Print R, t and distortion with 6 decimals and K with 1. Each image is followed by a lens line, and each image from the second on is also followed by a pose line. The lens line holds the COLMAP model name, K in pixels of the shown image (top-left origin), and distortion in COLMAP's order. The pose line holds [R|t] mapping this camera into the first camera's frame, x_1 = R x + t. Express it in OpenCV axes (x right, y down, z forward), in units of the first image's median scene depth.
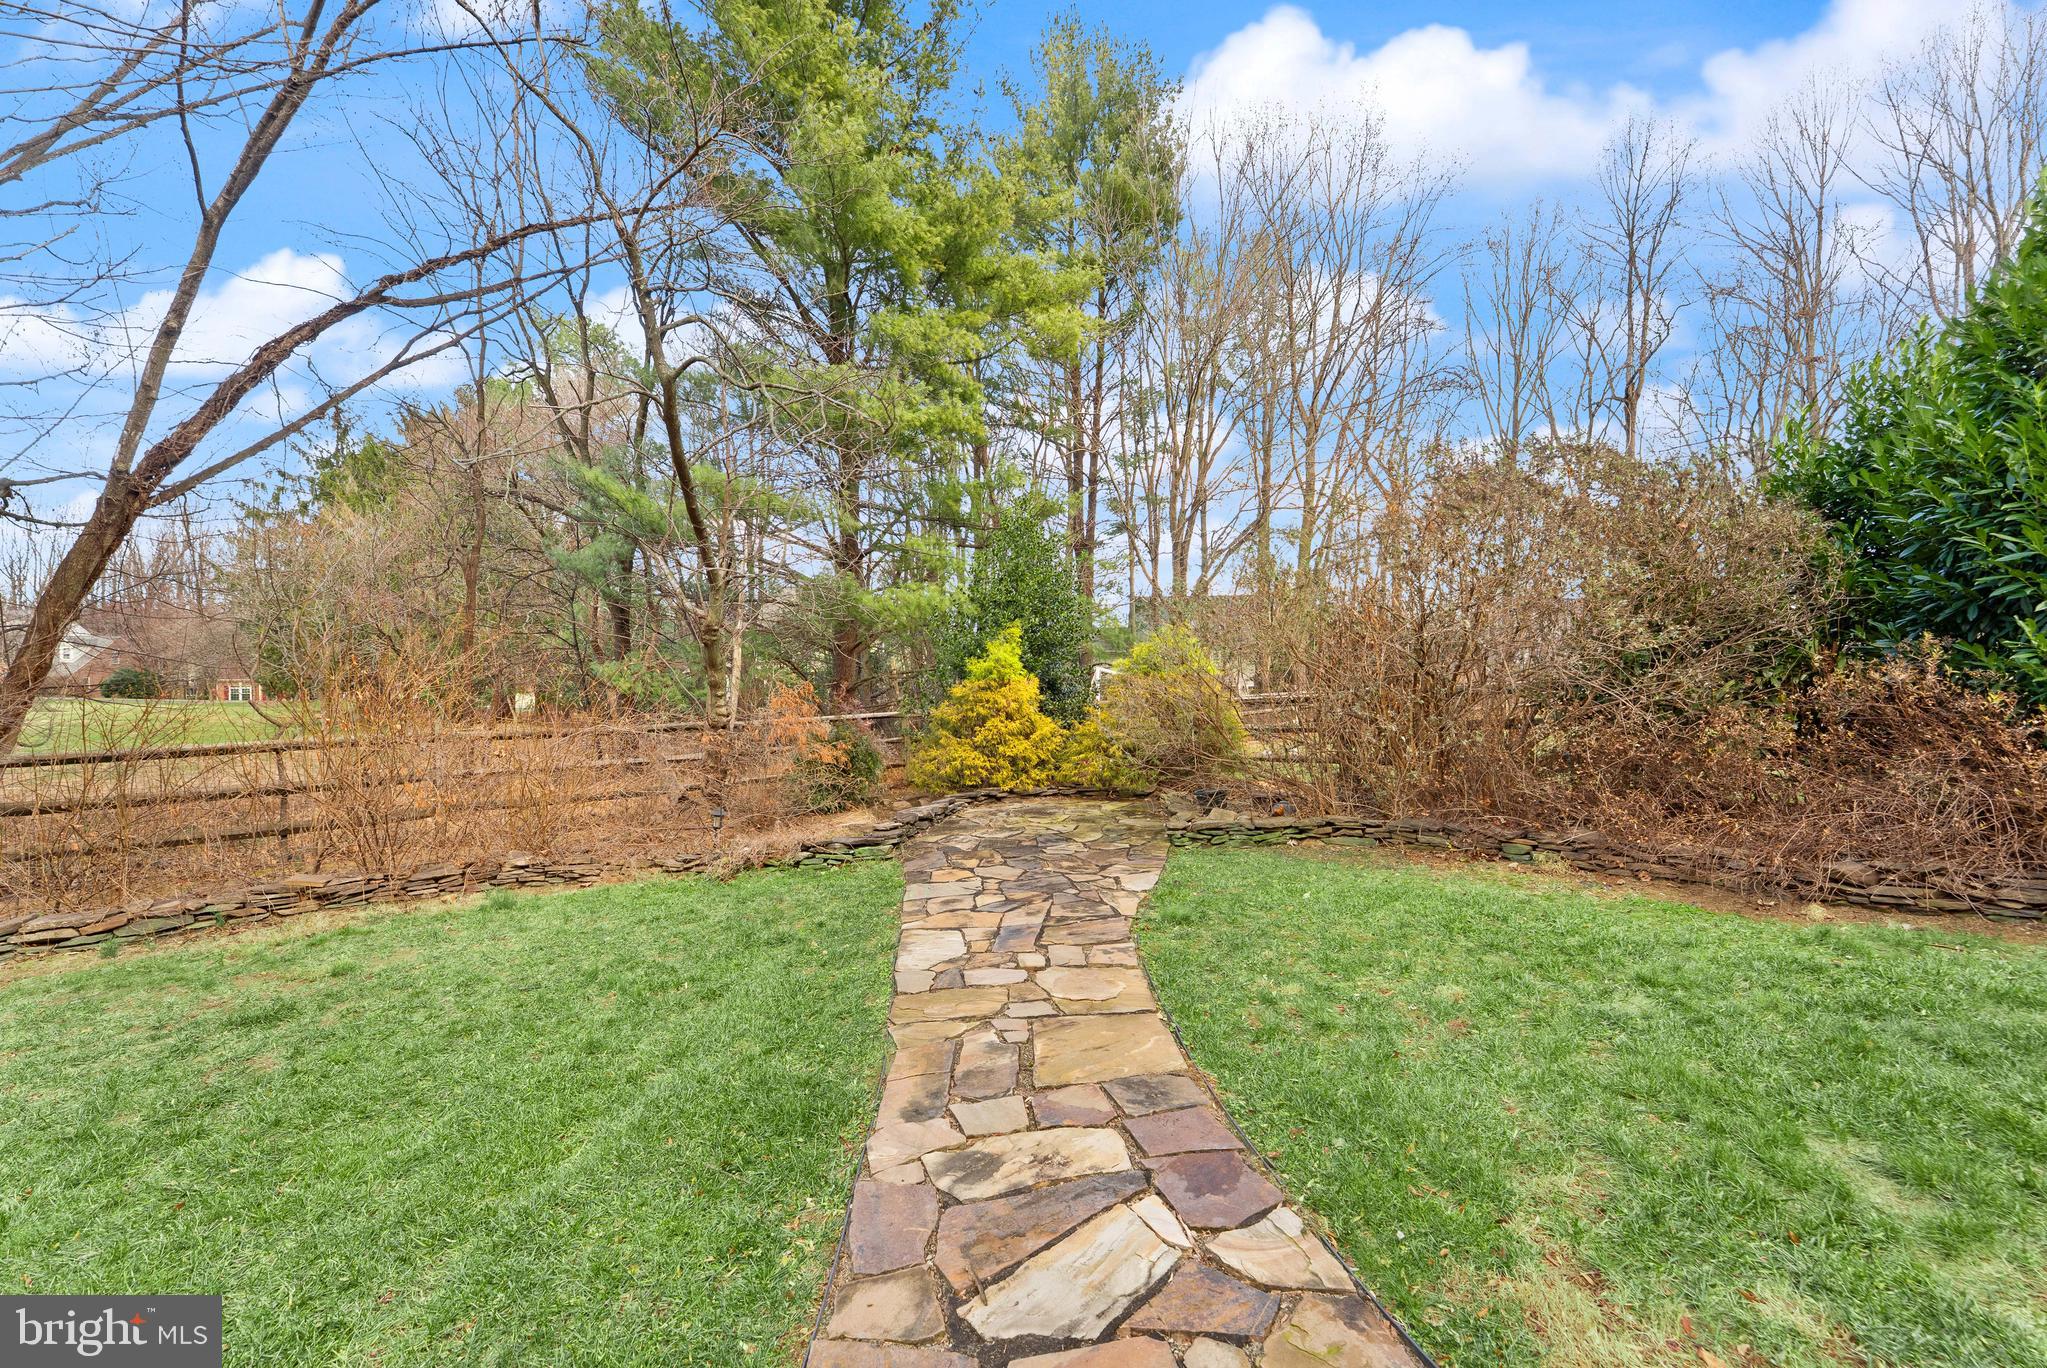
lens RADIAL K [[840.6, 0, 1025.4], [0, 840.6, 684.4], [0, 0, 1]] dist [-0.010294, -0.000192]
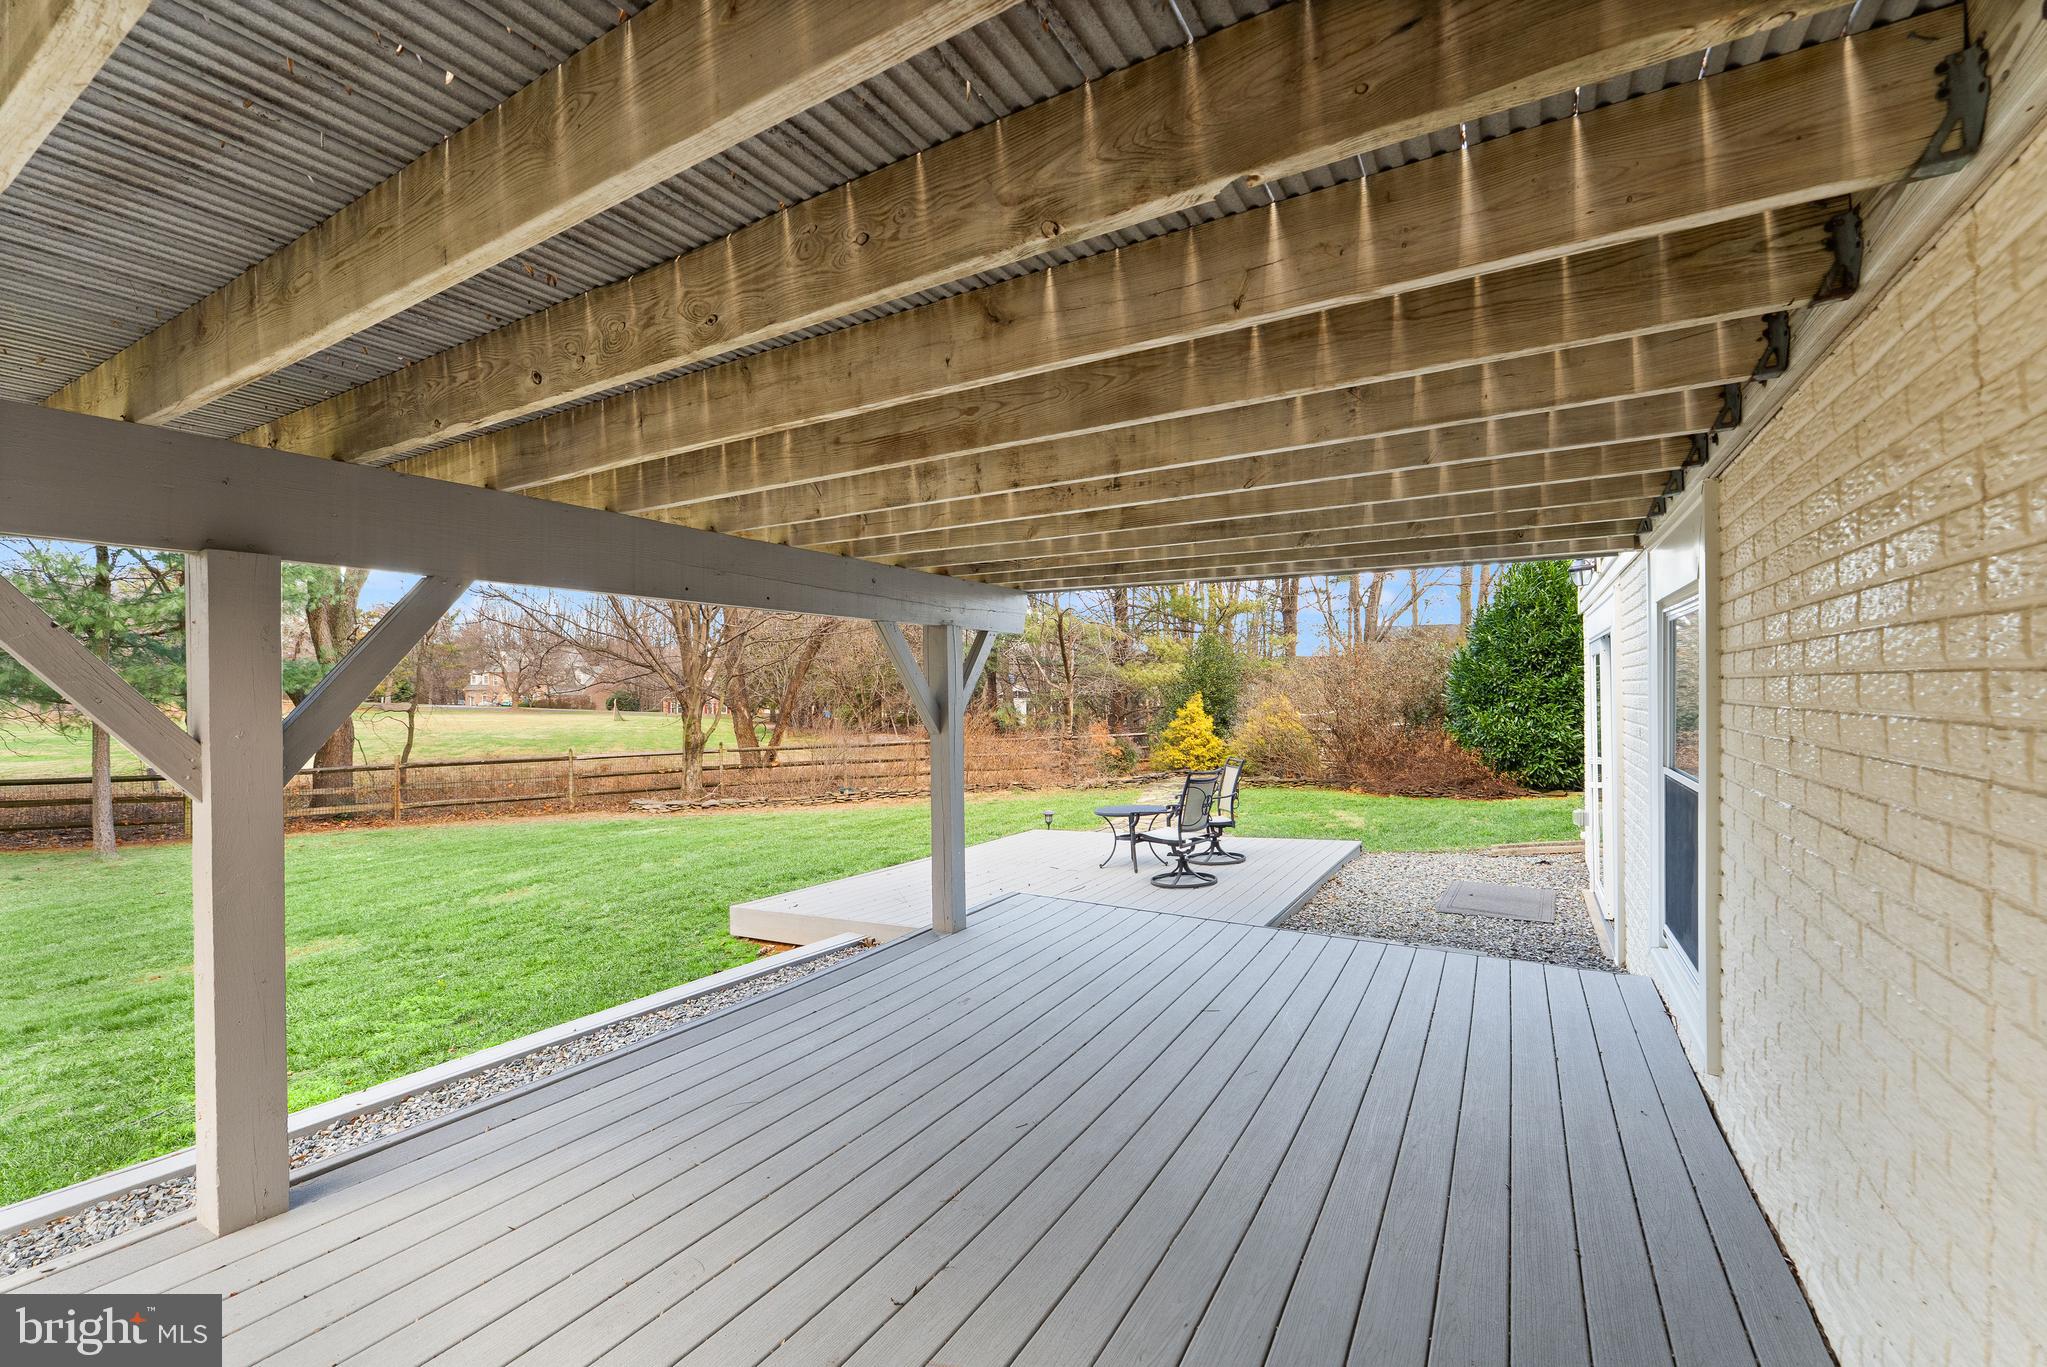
lens RADIAL K [[900.0, 0, 1015.4], [0, 900.0, 683.0], [0, 0, 1]] dist [0.001369, -0.001206]
pose [[0.950025, 0.000327, -0.312173, 0.252066], [-0.004525, 0.999909, -0.012721, -0.065353], [0.312140, 0.013498, 0.949940, -1.287055]]
